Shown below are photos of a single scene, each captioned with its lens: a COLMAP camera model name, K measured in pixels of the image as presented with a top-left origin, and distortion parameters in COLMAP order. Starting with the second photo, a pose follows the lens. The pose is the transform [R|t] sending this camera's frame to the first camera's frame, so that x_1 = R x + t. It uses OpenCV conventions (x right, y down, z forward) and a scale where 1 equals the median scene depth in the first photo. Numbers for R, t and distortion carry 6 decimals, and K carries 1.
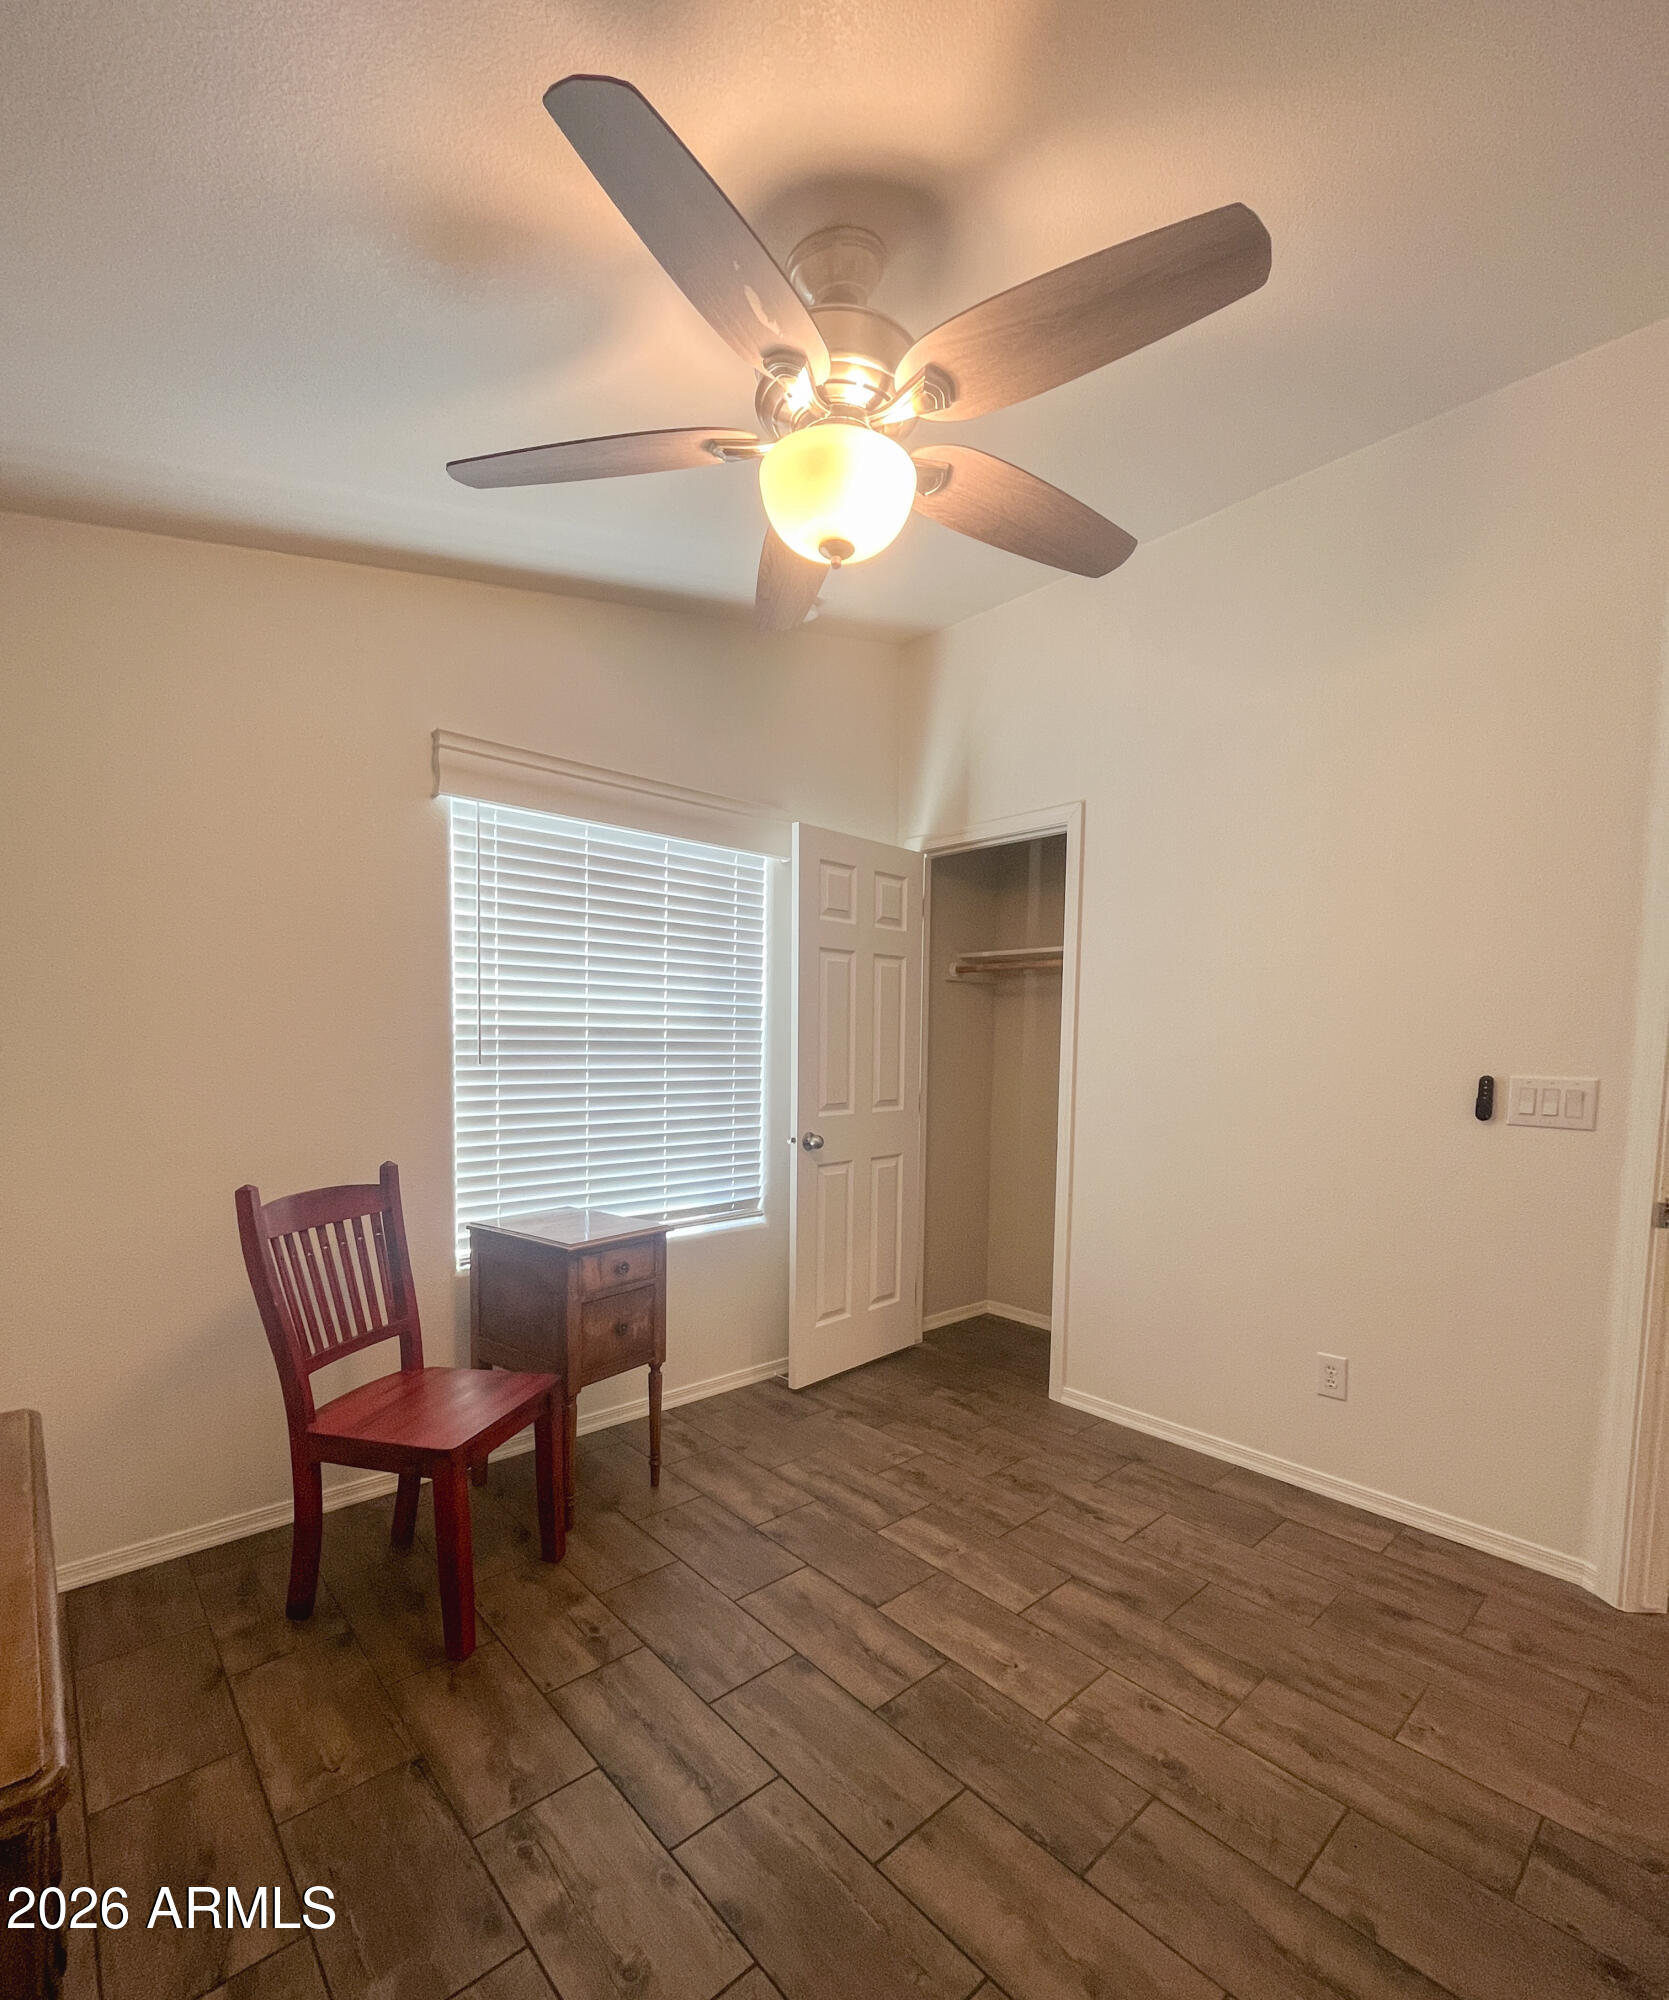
lens RADIAL K [[891.5, 0, 834.5], [0, 891.5, 1000.0], [0, 0, 1]] dist [-0.004349, -0.000587]
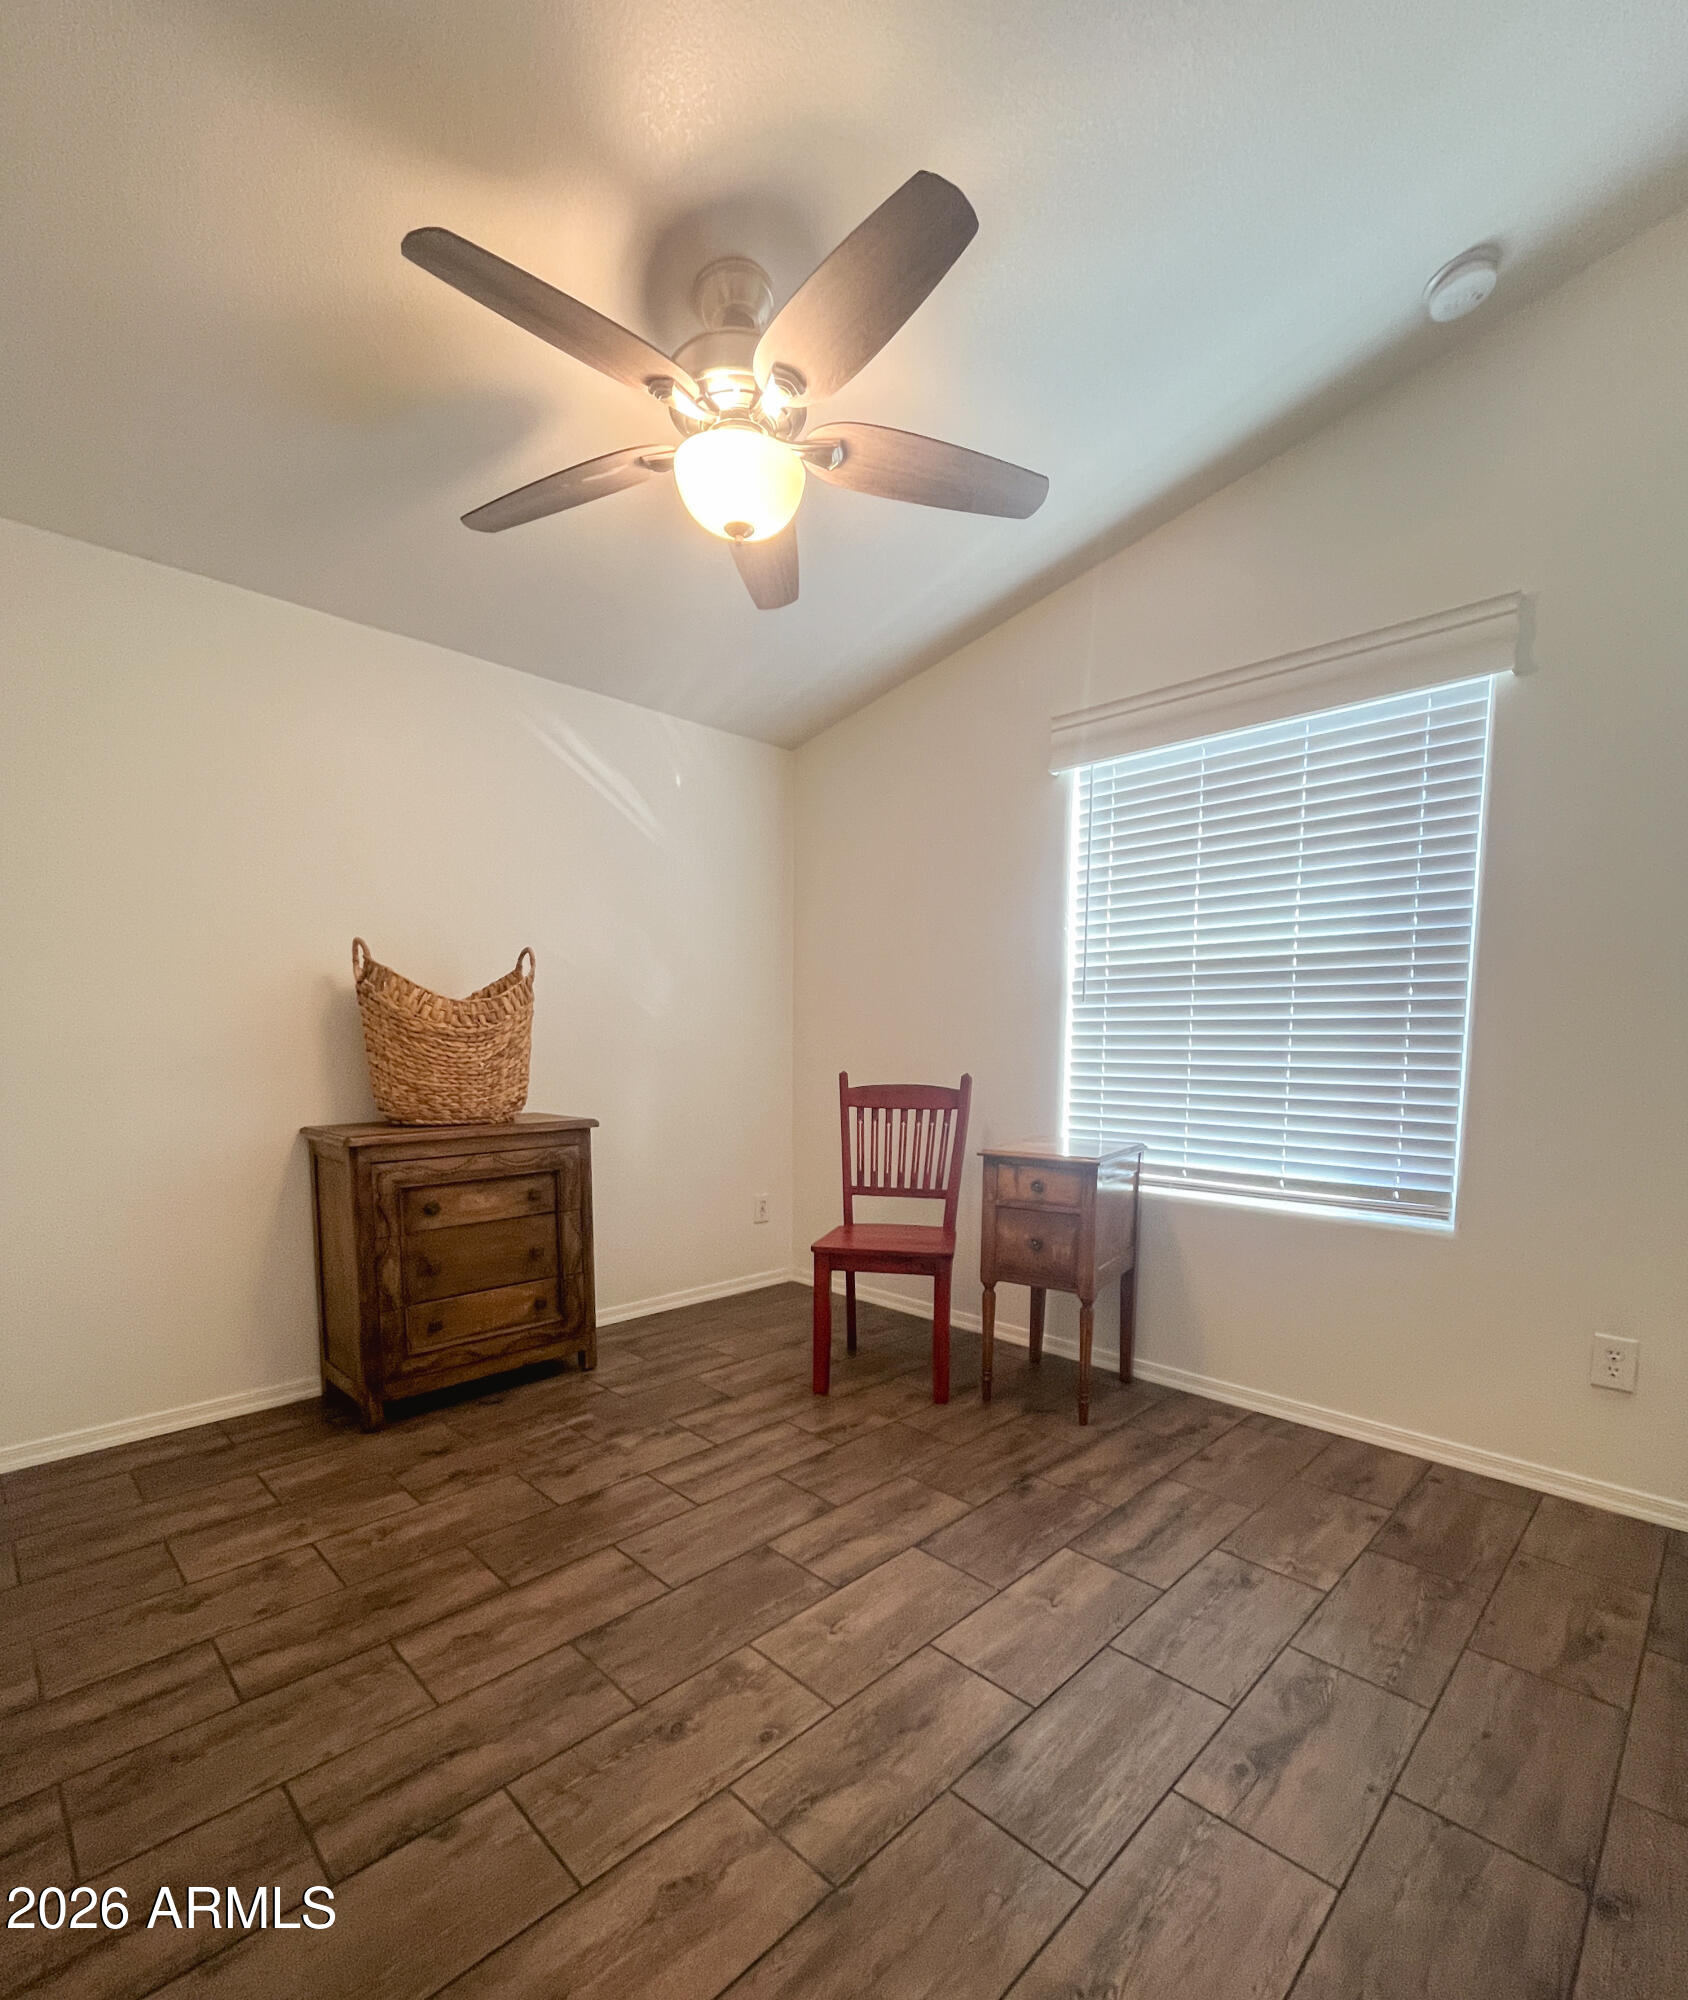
lens RADIAL K [[943.6, 0, 844.0], [0, 943.6, 1000.0], [0, 0, 1]] dist [0.000656, 0.000387]
pose [[0.053506, -0.048740, -0.997377, 1.073936], [0.047048, 0.997822, -0.046238, 0.157139], [0.997459, -0.044450, 0.055683, 0.911282]]
